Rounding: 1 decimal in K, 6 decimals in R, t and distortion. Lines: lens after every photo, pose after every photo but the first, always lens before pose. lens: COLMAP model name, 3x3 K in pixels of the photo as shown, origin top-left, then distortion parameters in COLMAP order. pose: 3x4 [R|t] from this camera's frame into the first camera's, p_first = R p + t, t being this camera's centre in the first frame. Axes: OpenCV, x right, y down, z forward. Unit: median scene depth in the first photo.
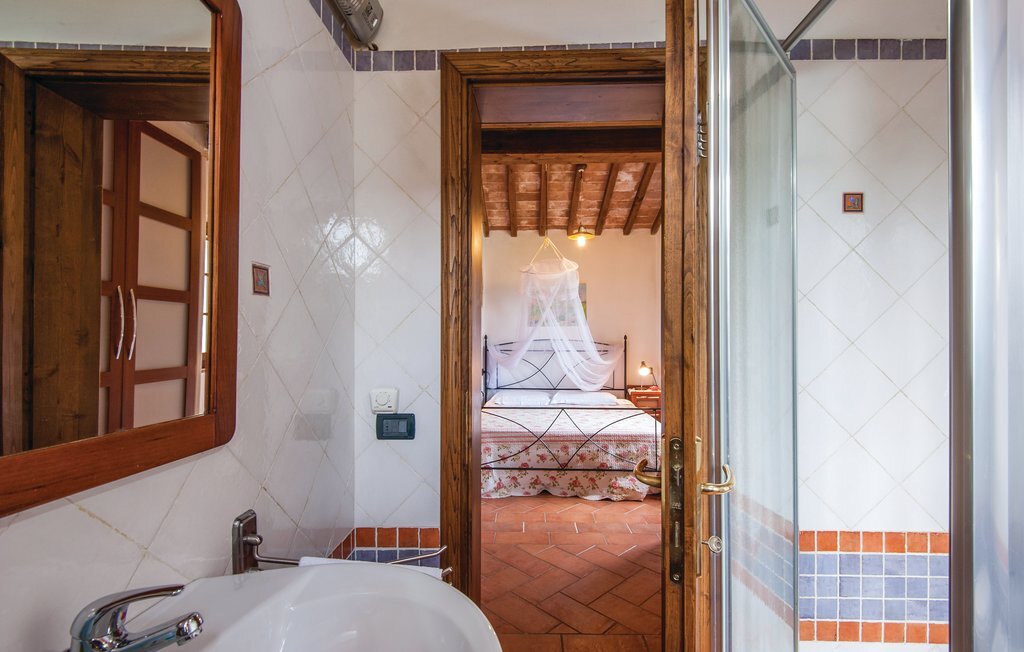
lens RADIAL K [[469.5, 0, 506.5], [0, 469.5, 337.4], [0, 0, 1]] dist [-0.001772, -0.000492]
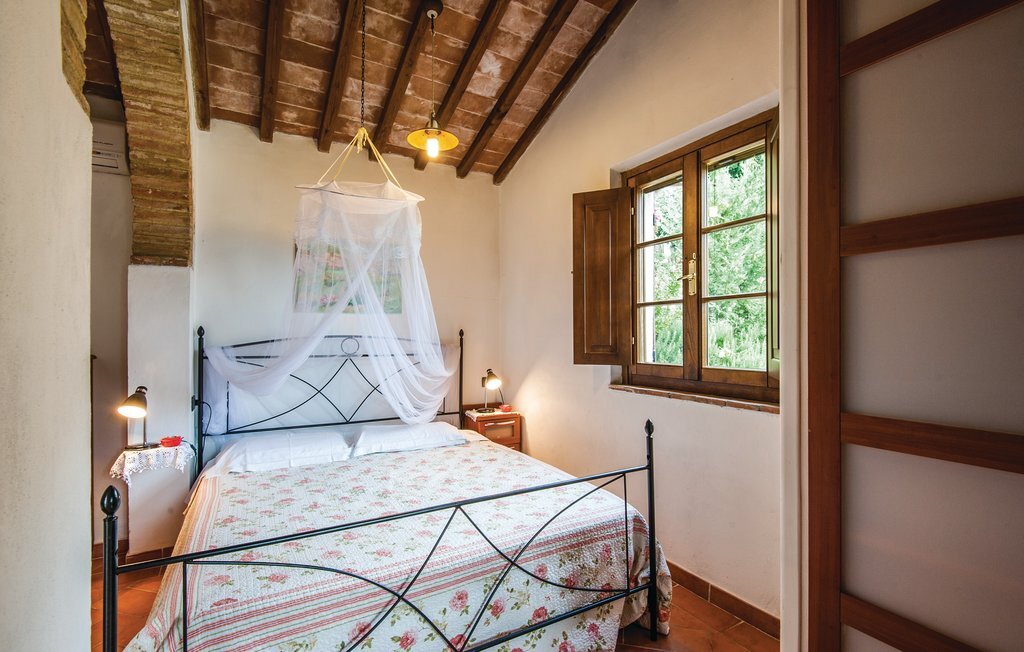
lens RADIAL K [[461.5, 0, 514.7], [0, 461.5, 330.5], [0, 0, 1]] dist [-0.001508, -0.000680]
pose [[0.829191, 0.004575, 0.558946, -0.044646], [-0.001762, 0.999983, -0.005571, 0.001251], [-0.558962, 0.003635, 0.829185, 0.446660]]
